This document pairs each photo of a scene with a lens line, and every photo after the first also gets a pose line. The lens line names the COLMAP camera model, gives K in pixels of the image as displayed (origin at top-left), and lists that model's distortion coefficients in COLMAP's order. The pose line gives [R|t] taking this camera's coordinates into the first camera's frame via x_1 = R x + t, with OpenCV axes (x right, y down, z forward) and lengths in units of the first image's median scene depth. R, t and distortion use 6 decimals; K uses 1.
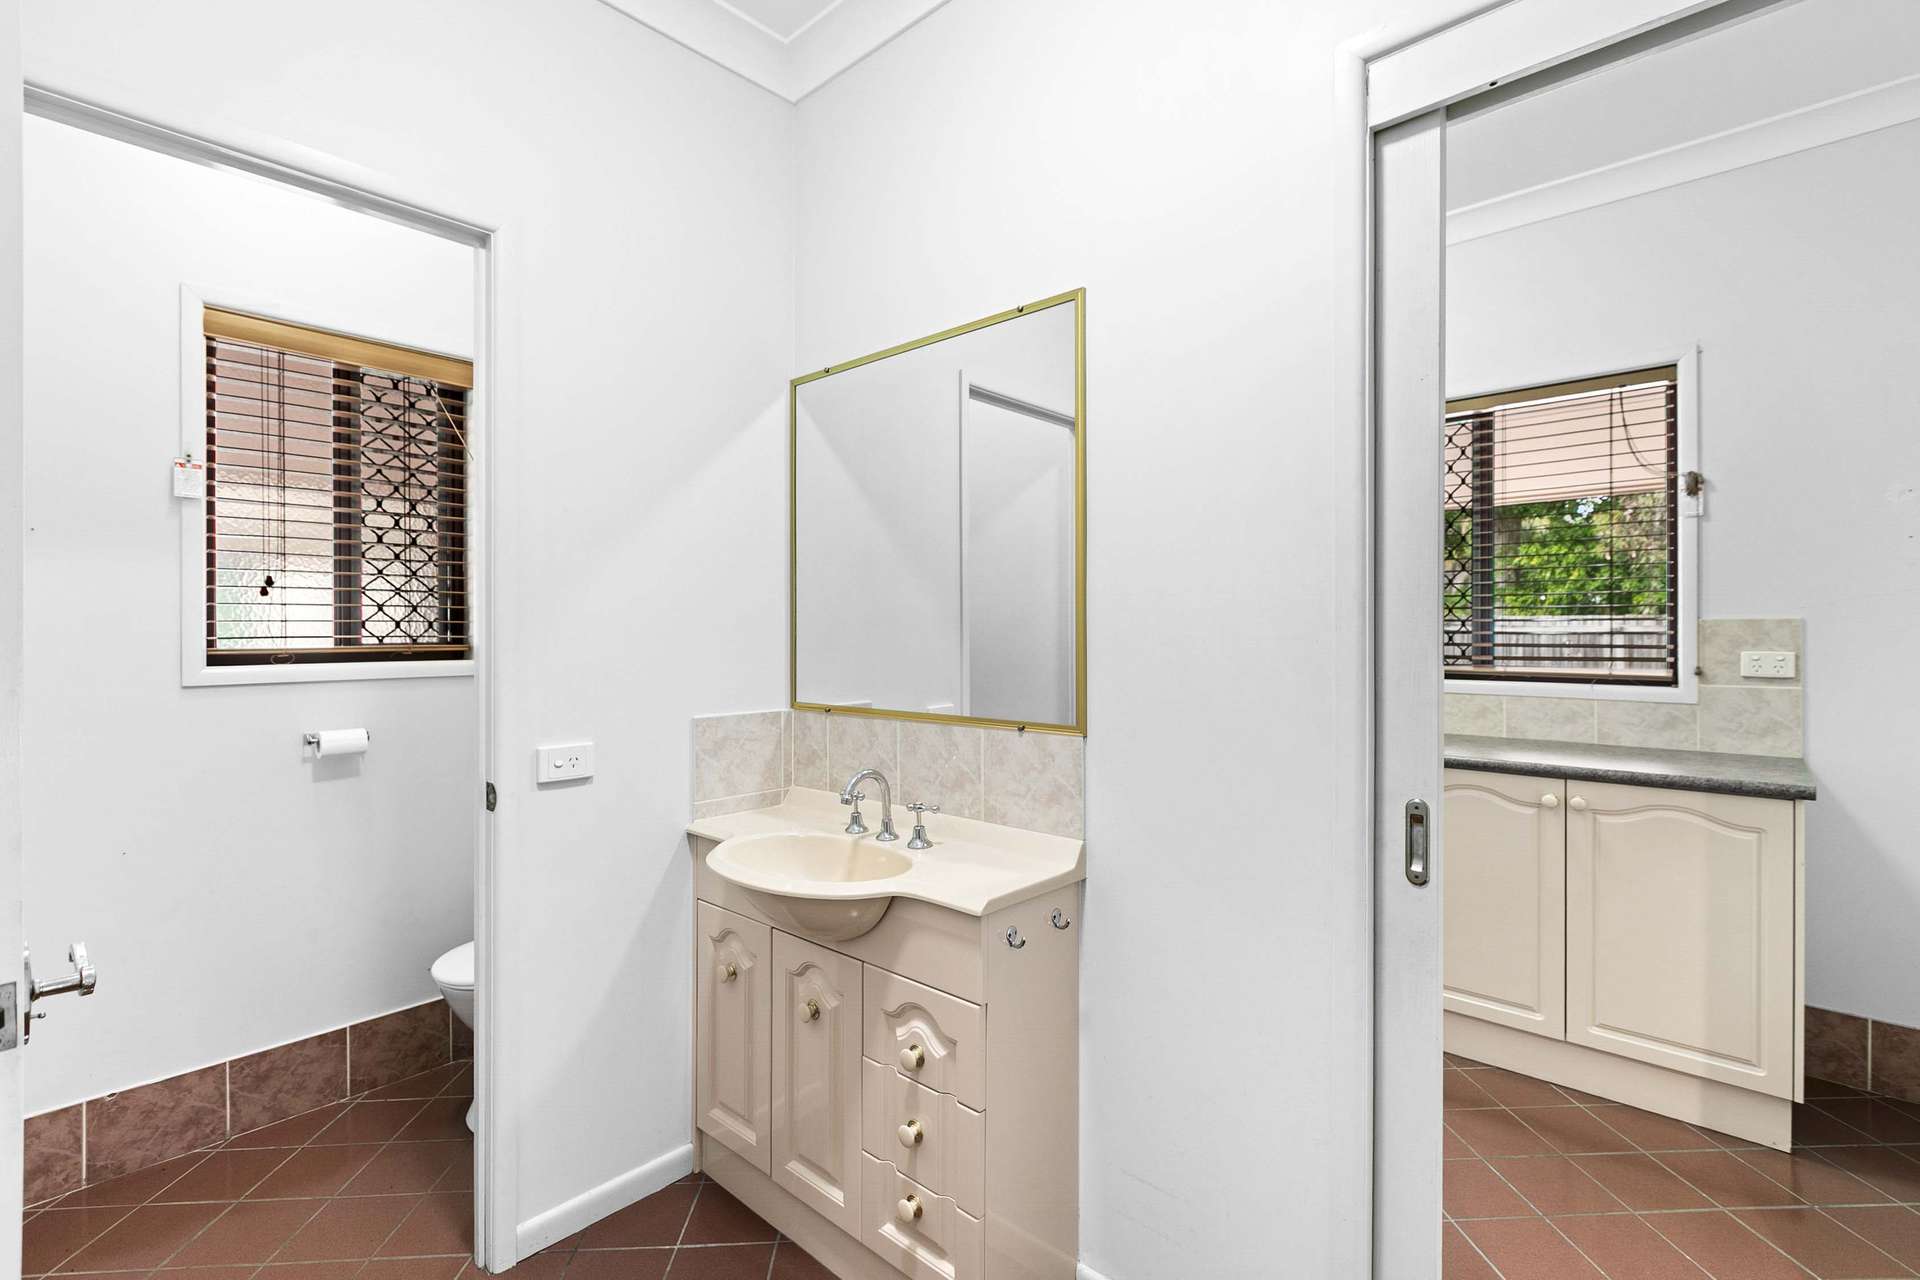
lens RADIAL K [[868.8, 0, 964.0], [0, 868.8, 637.5], [0, 0, 1]] dist [0.004683, -0.000037]
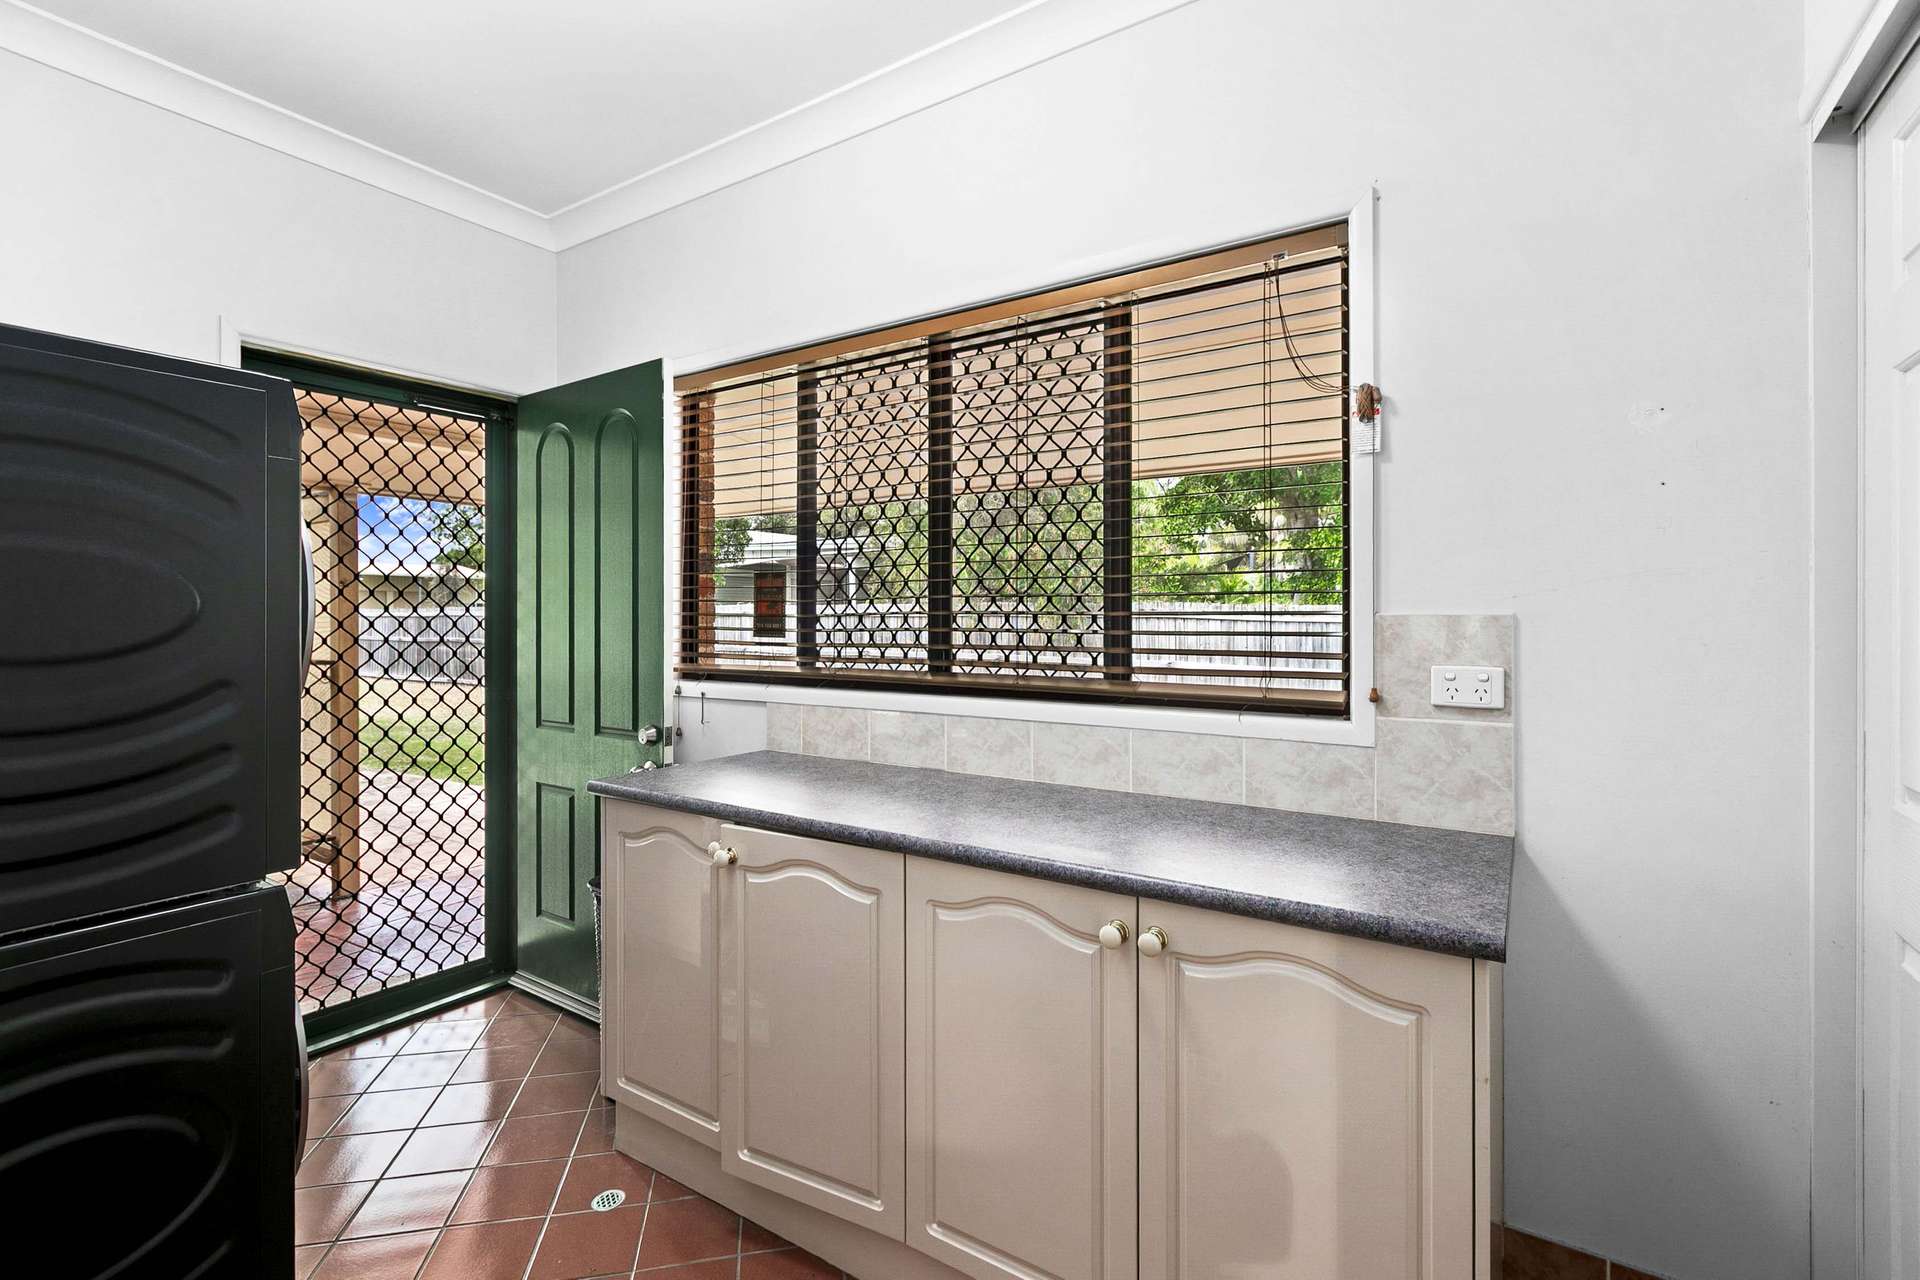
lens RADIAL K [[868.8, 0, 956.9], [0, 868.8, 626.4], [0, 0, 1]] dist [0.004683, -0.000037]
pose [[0.989995, -0.003001, 0.141072, 0.462095], [0.003034, 0.999995, -0.000019, -0.013630], [-0.141071, 0.000446, 0.989999, 0.423780]]
